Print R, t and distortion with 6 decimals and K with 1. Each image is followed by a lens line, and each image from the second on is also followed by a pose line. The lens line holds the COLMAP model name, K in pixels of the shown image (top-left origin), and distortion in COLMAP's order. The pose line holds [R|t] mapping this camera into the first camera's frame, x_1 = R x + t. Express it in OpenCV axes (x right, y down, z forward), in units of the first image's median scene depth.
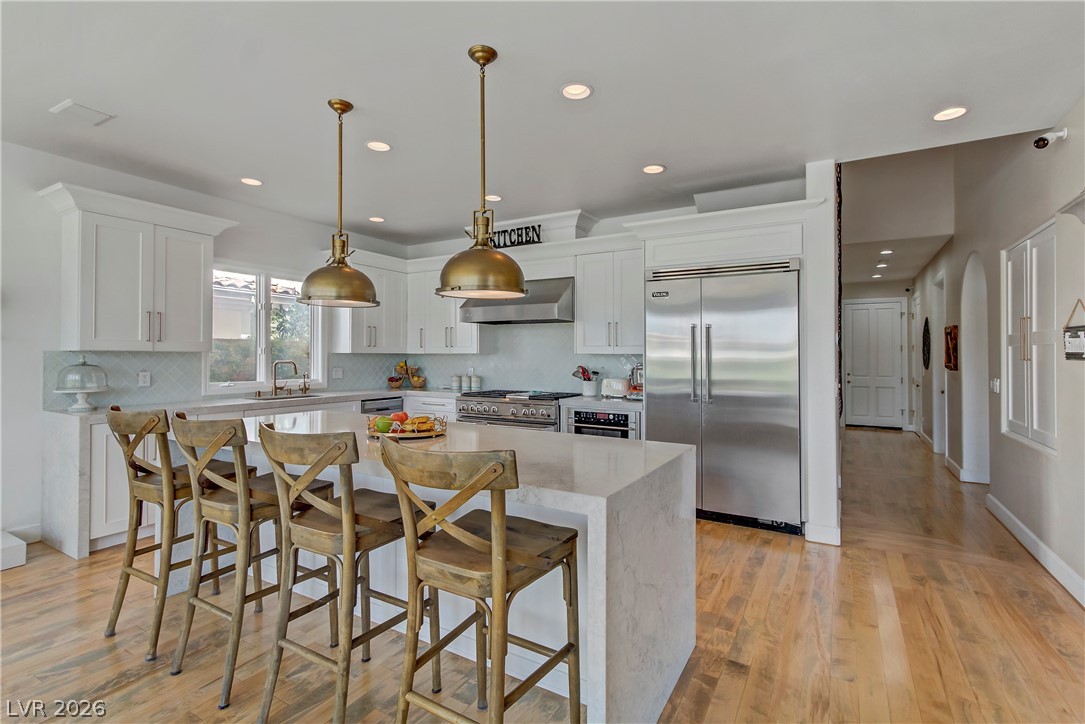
lens RADIAL K [[497.9, 0, 547.3], [0, 497.9, 355.4], [0, 0, 1]] dist [0.008885, -0.000703]
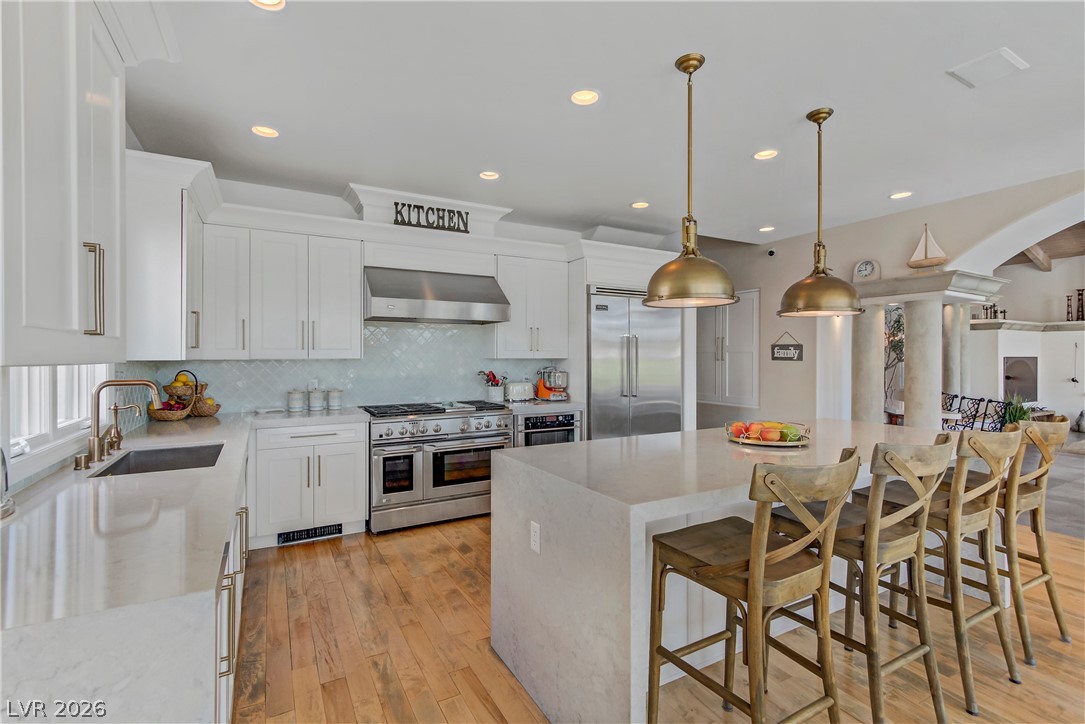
lens RADIAL K [[497.9, 0, 540.9], [0, 497.9, 358.6], [0, 0, 1]] dist [0.008885, -0.000703]
pose [[0.523613, -0.007419, 0.851924, -0.689813], [0.004569, 0.999972, 0.005901, -0.008047], [-0.851944, 0.000803, 0.523632, 0.422258]]
